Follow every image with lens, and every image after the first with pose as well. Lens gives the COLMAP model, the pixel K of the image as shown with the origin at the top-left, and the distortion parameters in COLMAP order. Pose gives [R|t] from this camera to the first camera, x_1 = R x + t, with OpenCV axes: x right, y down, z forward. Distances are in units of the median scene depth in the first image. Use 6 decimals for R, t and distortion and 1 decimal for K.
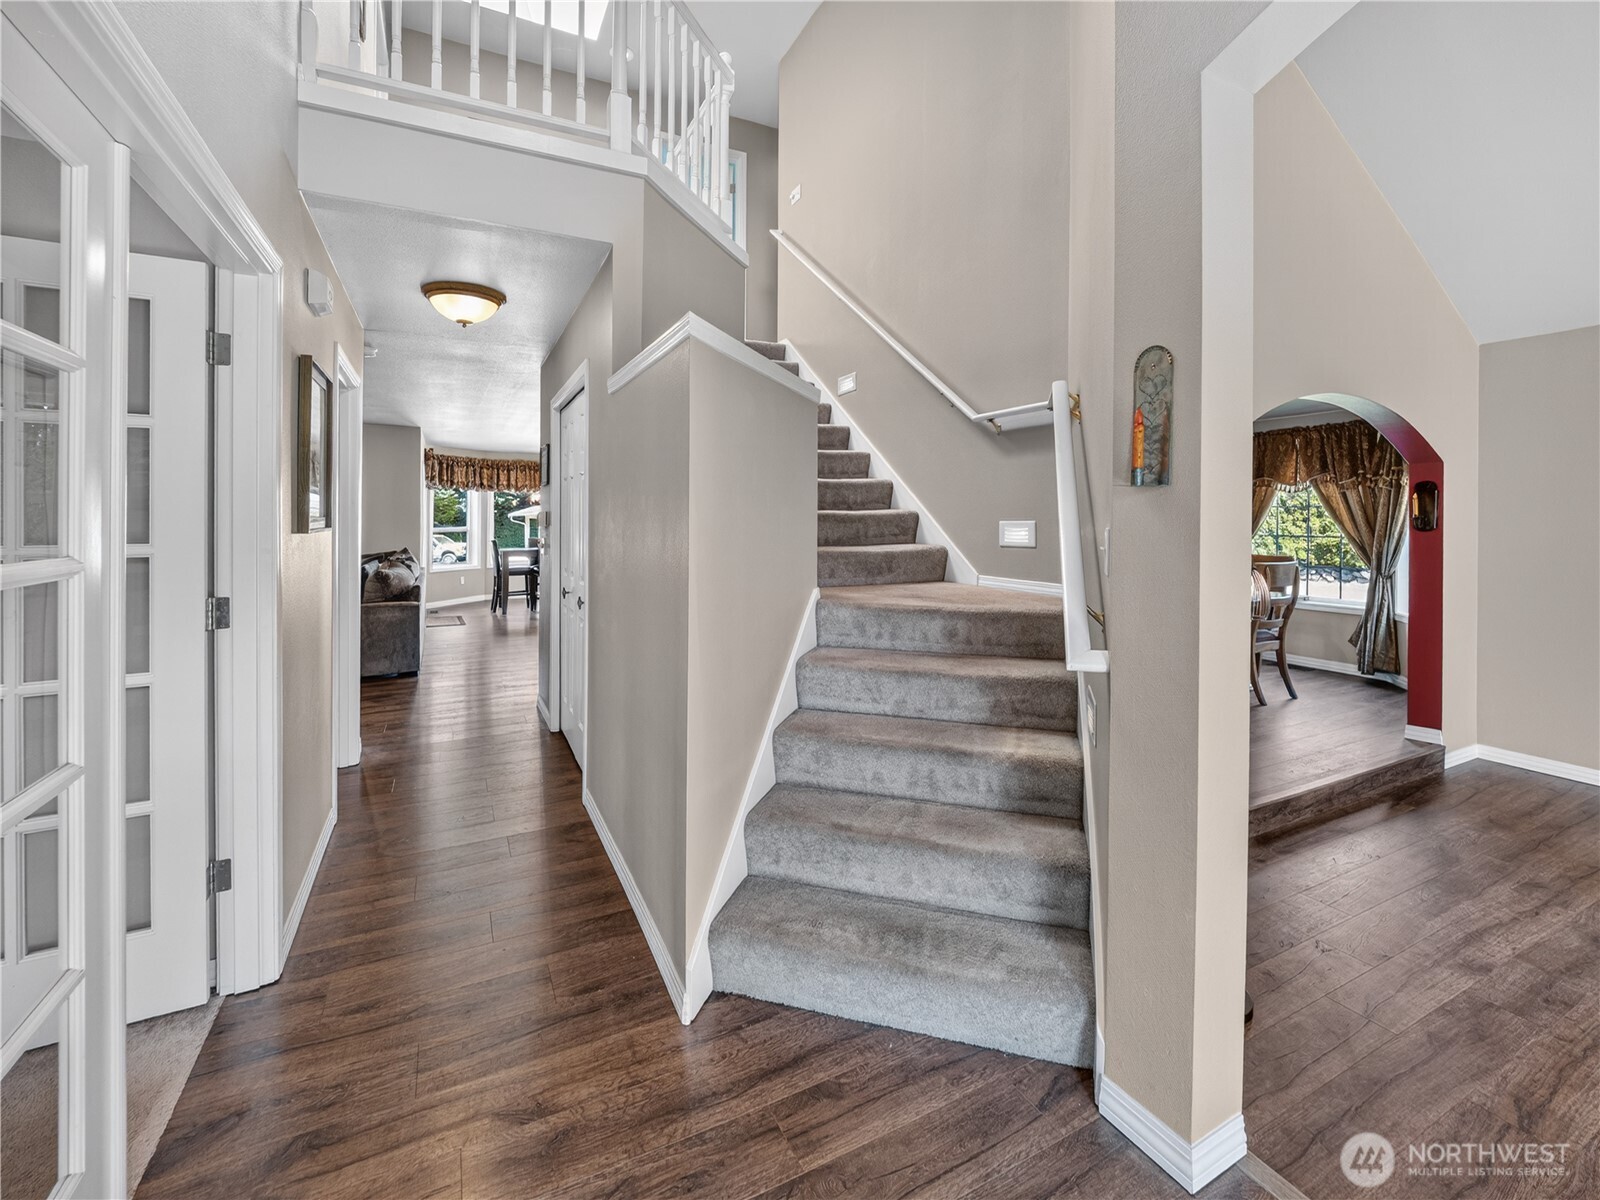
lens RADIAL K [[673.8, 0, 807.5], [0, 673.8, 538.3], [0, 0, 1]] dist [-0.020643, -0.000417]
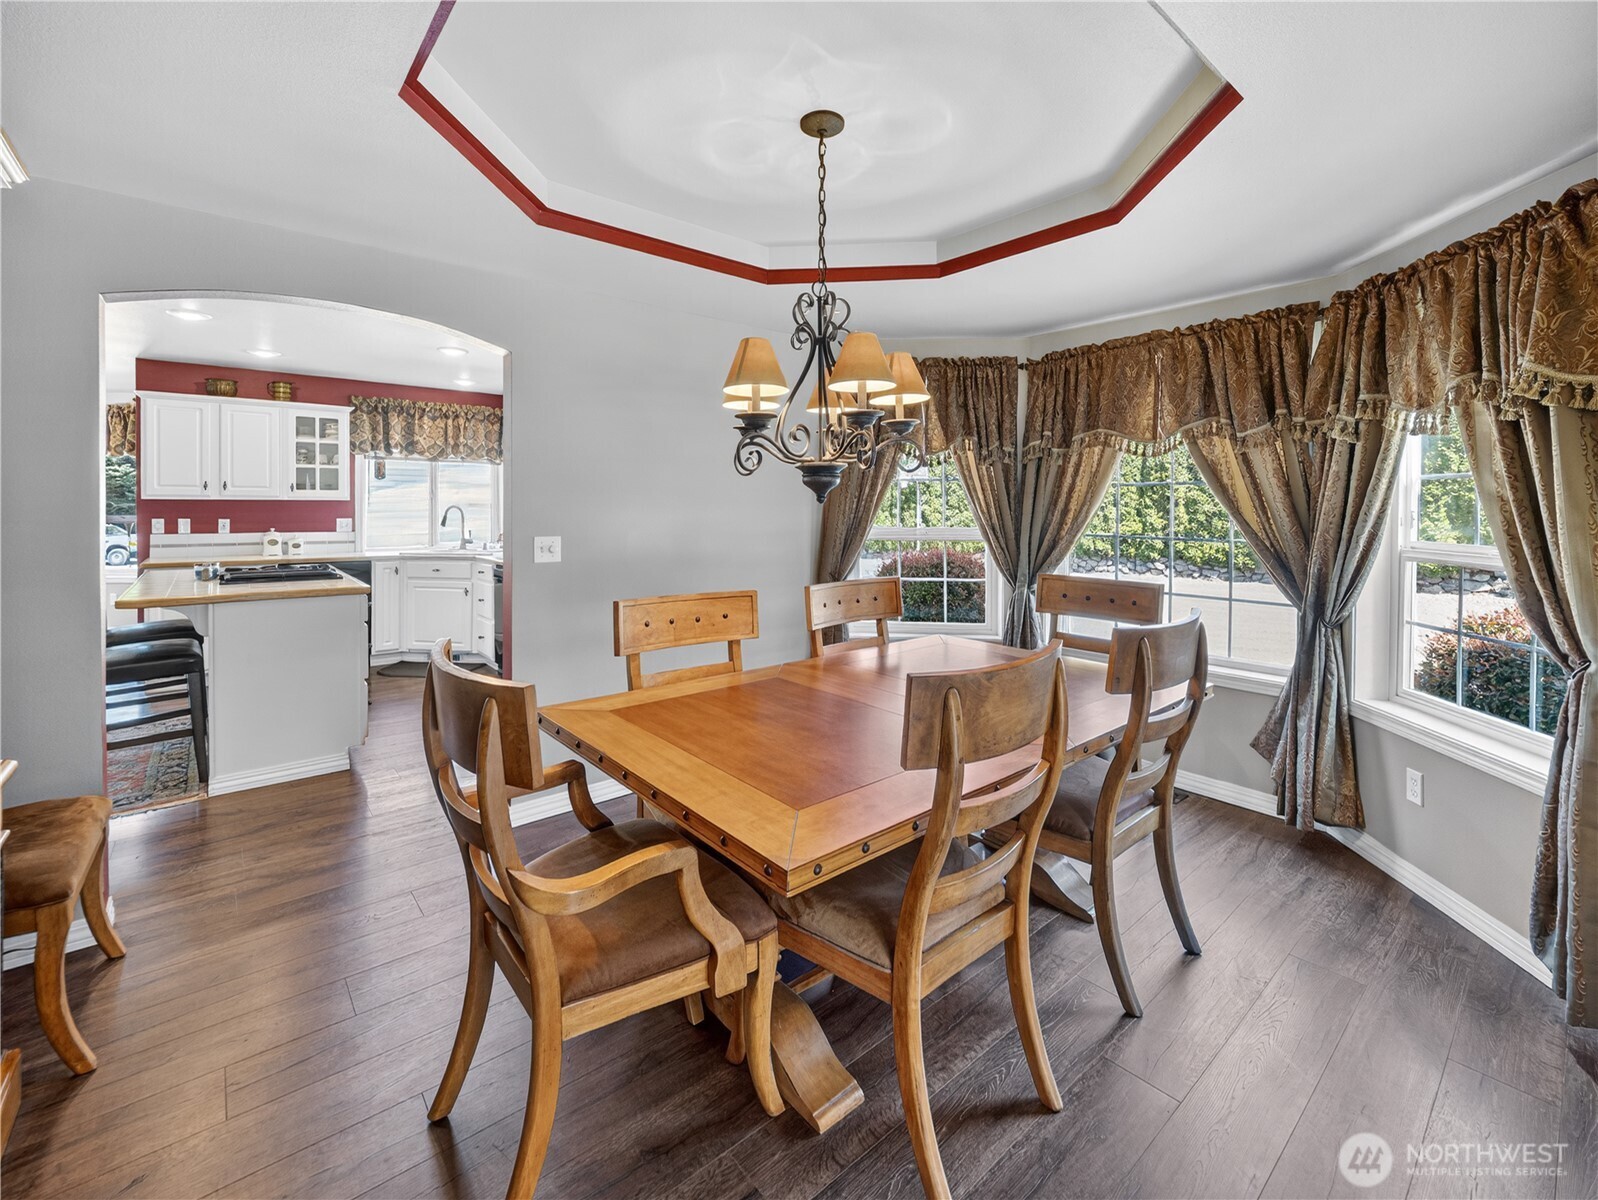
lens RADIAL K [[672.9, 0, 806.5], [0, 672.9, 538.4], [0, 0, 1]] dist [-0.020643, -0.000417]
pose [[0.969858, -0.008649, 0.243518, 0.321218], [0.004132, 0.999810, 0.019054, -0.013483], [-0.243636, -0.017474, 0.969709, 0.529314]]
